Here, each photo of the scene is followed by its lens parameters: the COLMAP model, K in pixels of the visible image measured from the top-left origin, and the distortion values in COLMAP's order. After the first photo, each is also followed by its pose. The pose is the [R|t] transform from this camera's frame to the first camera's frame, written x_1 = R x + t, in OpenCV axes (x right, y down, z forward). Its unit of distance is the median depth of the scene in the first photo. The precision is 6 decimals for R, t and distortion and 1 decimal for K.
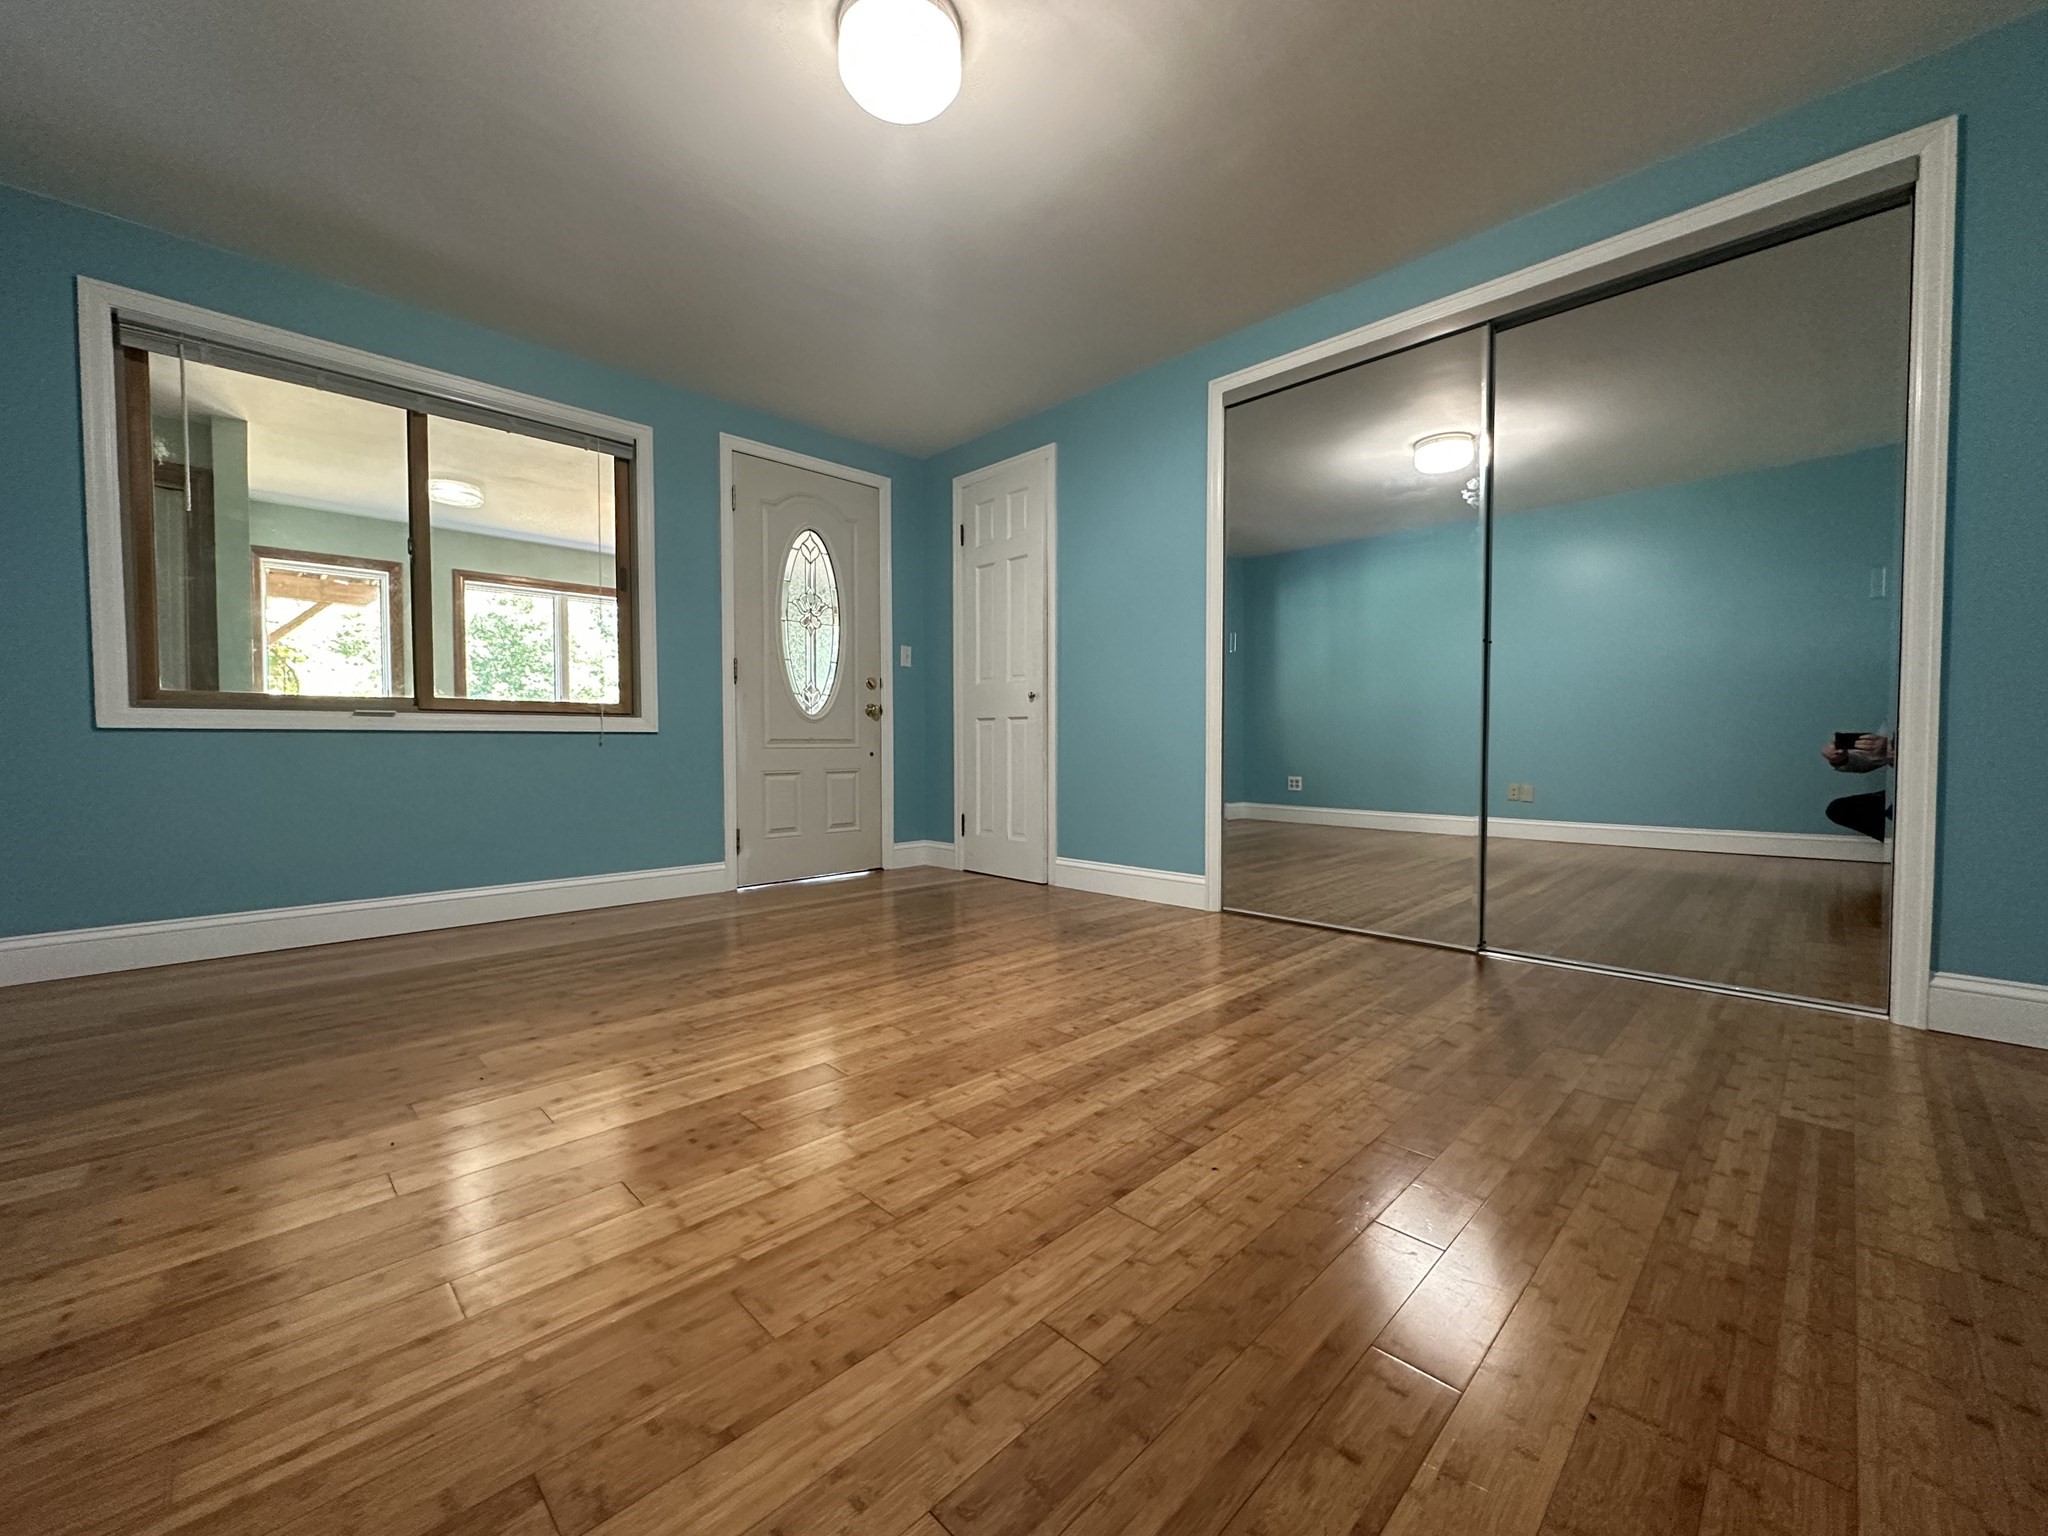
lens RADIAL K [[813.8, 0, 1021.2], [0, 813.8, 760.2], [0, 0, 1]] dist [-0.005217, 0.000304]
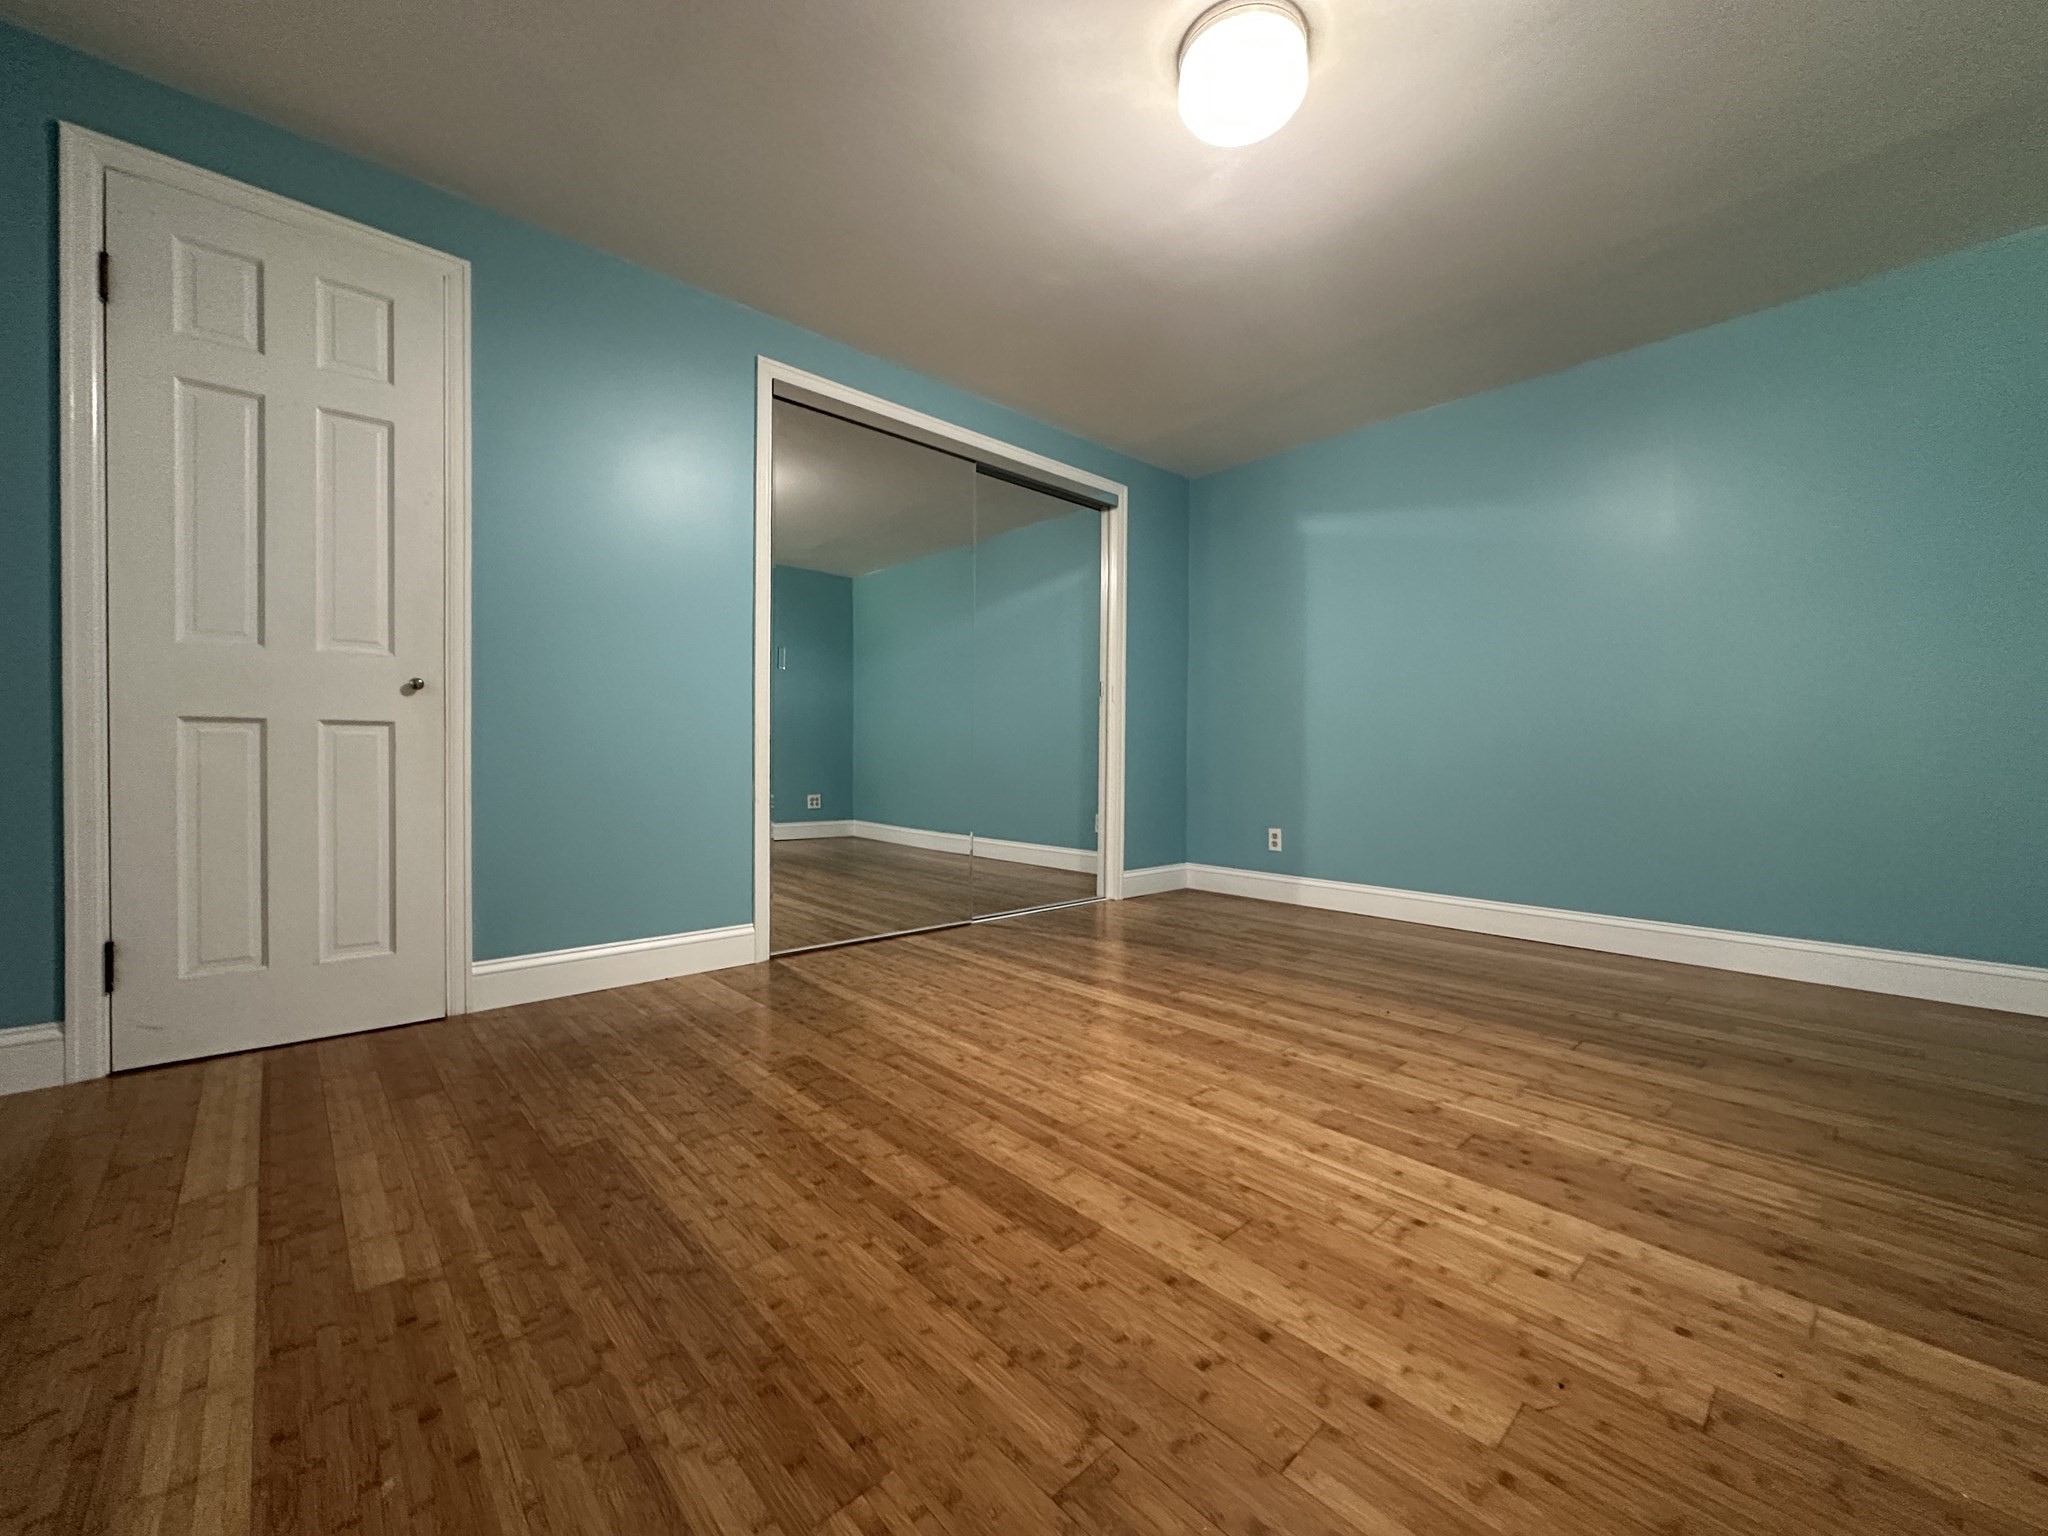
lens RADIAL K [[813.8, 0, 1020.7], [0, 813.8, 773.9], [0, 0, 1]] dist [-0.005217, 0.000304]
pose [[0.040206, -0.018049, 0.999028, -1.078673], [0.012545, 0.999767, 0.017558, -0.048998], [-0.999113, 0.011826, 0.040423, 1.172247]]
